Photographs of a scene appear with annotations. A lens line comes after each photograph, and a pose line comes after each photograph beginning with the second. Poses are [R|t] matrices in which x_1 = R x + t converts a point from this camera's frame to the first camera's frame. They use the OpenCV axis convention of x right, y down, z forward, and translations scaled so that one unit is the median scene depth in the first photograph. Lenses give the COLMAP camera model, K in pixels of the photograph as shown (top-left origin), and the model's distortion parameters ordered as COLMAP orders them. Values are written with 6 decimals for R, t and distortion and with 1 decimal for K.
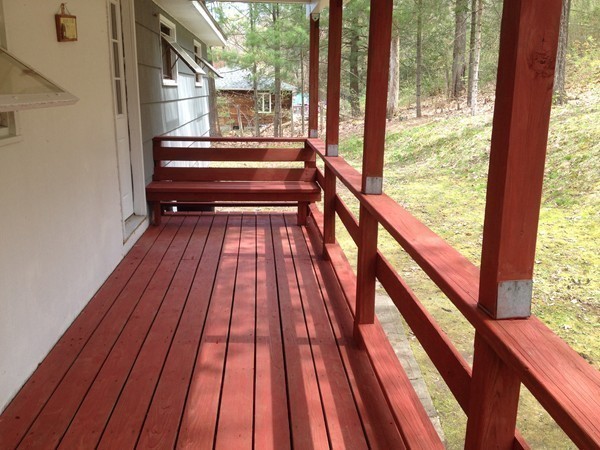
lens RADIAL K [[539.2, 0, 300.0], [0, 539.2, 225.0], [0, 0, 1]] dist [0.126497, -0.229720]
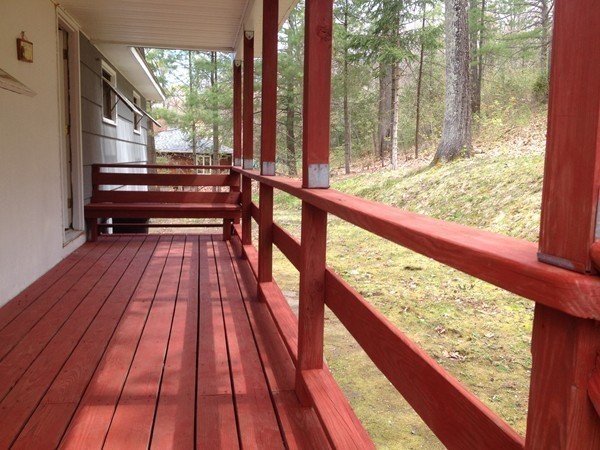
lens RADIAL K [[536.4, 0, 281.7], [0, 536.4, 225.2], [0, 0, 1]] dist [0.155185, -0.255954]
pose [[0.996967, 0.002923, 0.077770, 0.027197], [0.005881, 0.993608, -0.112737, 0.085333], [-0.077602, 0.112852, 0.990577, -0.110305]]
